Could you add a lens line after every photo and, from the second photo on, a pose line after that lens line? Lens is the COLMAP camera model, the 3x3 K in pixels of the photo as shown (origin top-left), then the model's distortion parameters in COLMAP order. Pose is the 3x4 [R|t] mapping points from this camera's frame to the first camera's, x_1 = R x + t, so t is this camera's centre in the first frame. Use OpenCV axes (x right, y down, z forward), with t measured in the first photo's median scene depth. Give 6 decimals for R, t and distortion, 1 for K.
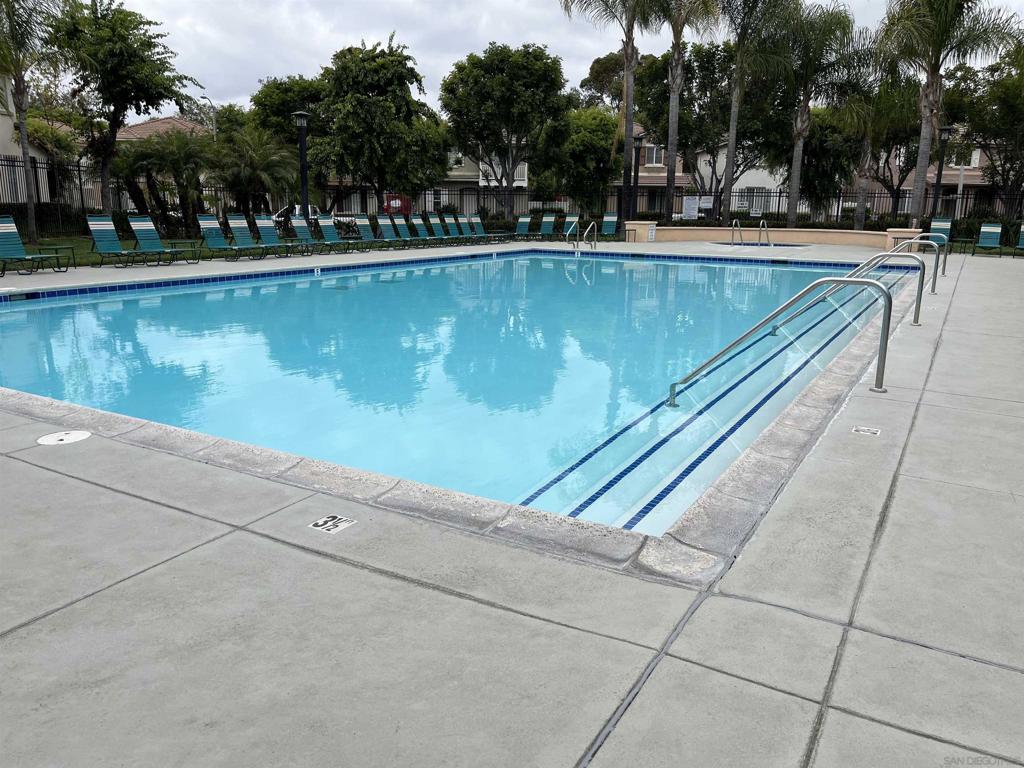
lens RADIAL K [[788.3, 0, 512.0], [0, 788.3, 403.3], [0, 0, 1]] dist [0.024914, -0.065758]
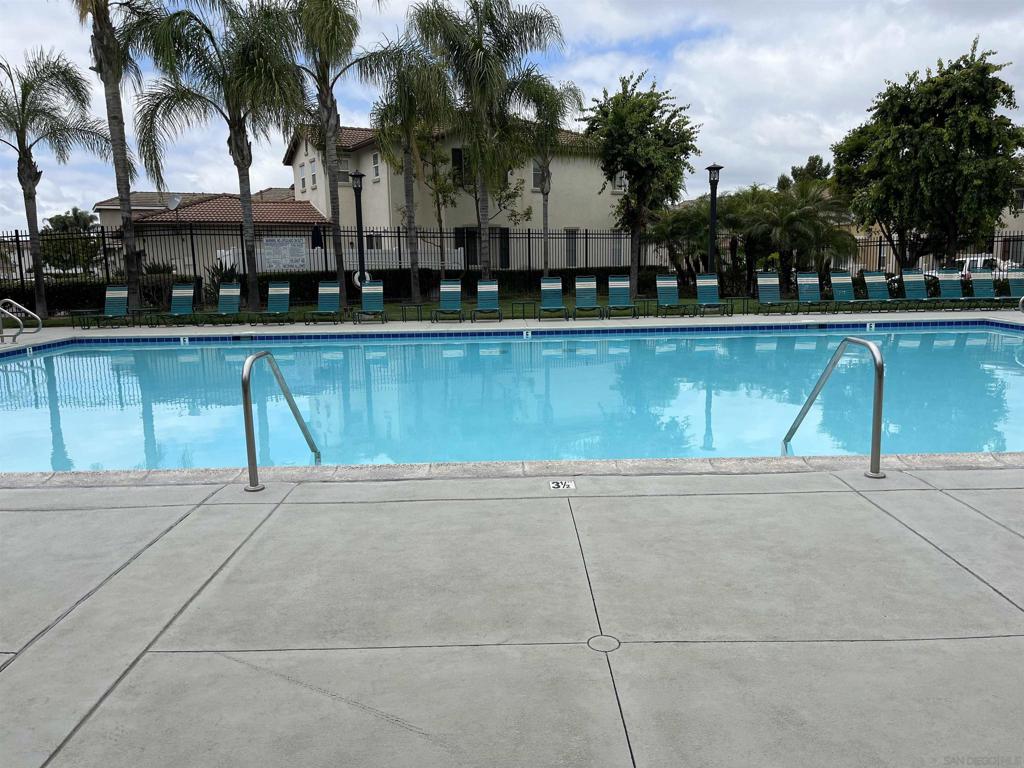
lens RADIAL K [[788.3, 0, 512.0], [0, 788.3, 403.3], [0, 0, 1]] dist [0.024914, -0.065758]
pose [[0.505499, 0.128614, -0.853188, 0.318447], [-0.181392, 0.982571, 0.040647, -0.064283], [0.843545, 0.134214, 0.520017, 0.258613]]
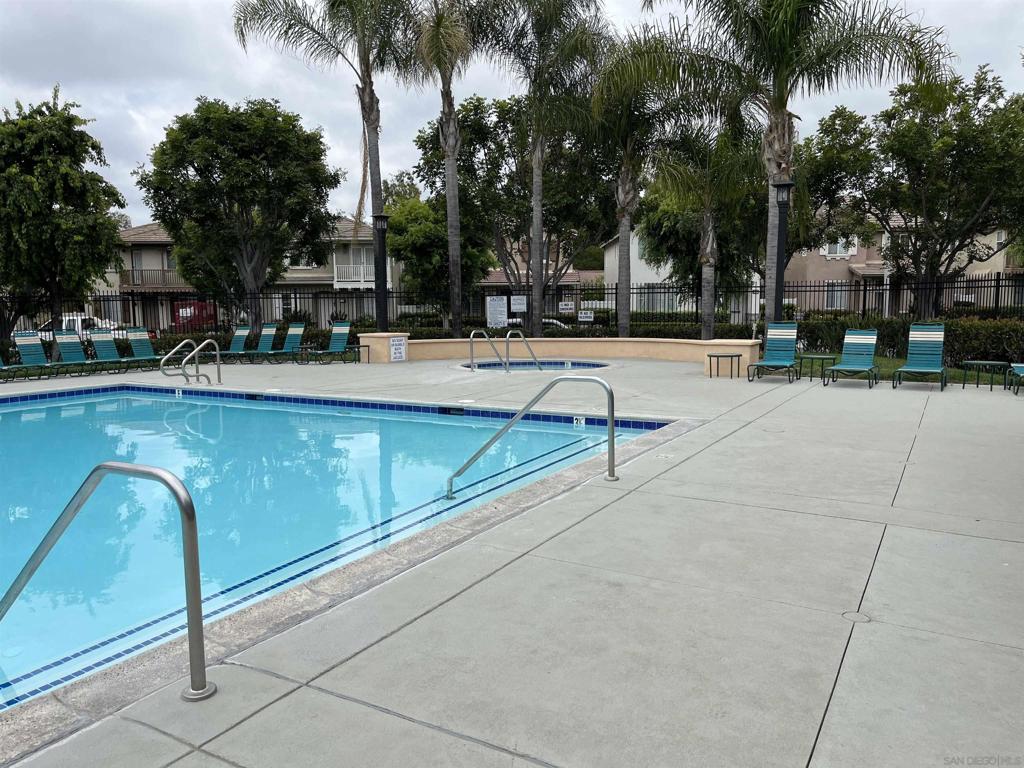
lens RADIAL K [[788.3, 0, 512.0], [0, 788.3, 403.3], [0, 0, 1]] dist [0.024914, -0.065758]
pose [[0.999783, -0.020094, 0.005510, 0.258545], [0.020622, 0.992079, -0.123908, -0.078152], [-0.002977, 0.123995, 0.992278, 0.308670]]
